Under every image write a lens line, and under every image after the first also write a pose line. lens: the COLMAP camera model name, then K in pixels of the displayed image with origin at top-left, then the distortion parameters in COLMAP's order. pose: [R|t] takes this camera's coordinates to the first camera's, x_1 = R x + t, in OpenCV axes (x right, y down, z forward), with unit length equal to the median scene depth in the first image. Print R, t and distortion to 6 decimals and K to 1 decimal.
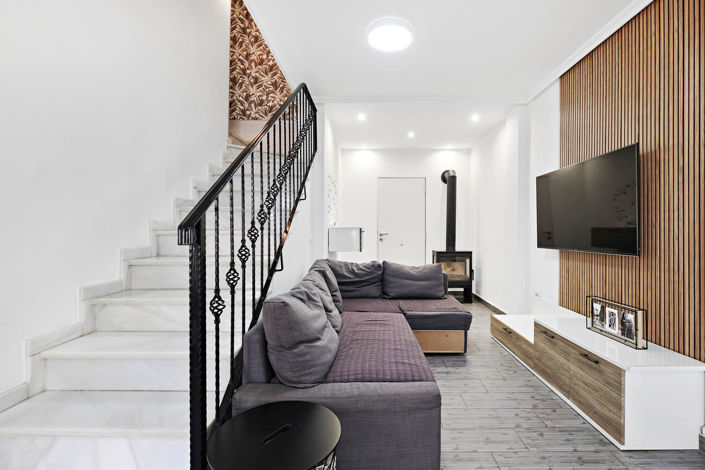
lens RADIAL K [[317.0, 0, 352.5], [0, 317.0, 235.0], [0, 0, 1]] dist [-0.003230, -0.000406]
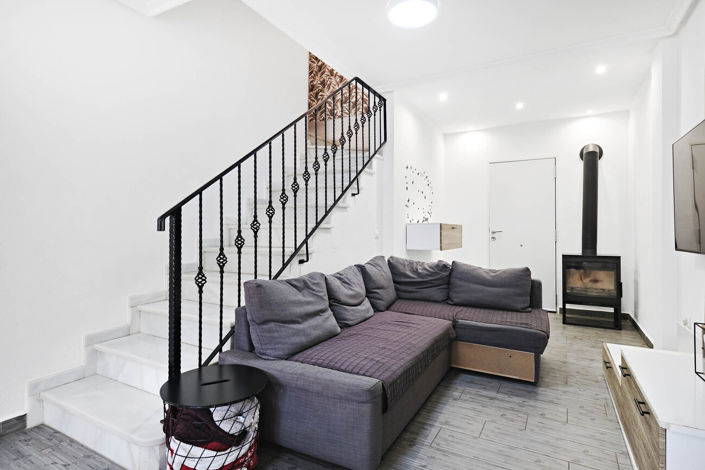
lens RADIAL K [[364.7, 0, 352.5], [0, 364.7, 235.0], [0, 0, 1]] dist [0.004297, 0.000324]
pose [[0.870863, 0.008090, -0.491460, 0.376597], [-0.009324, 0.999957, -0.000062, 0.014876], [0.491438, 0.004636, 0.870900, 0.000784]]
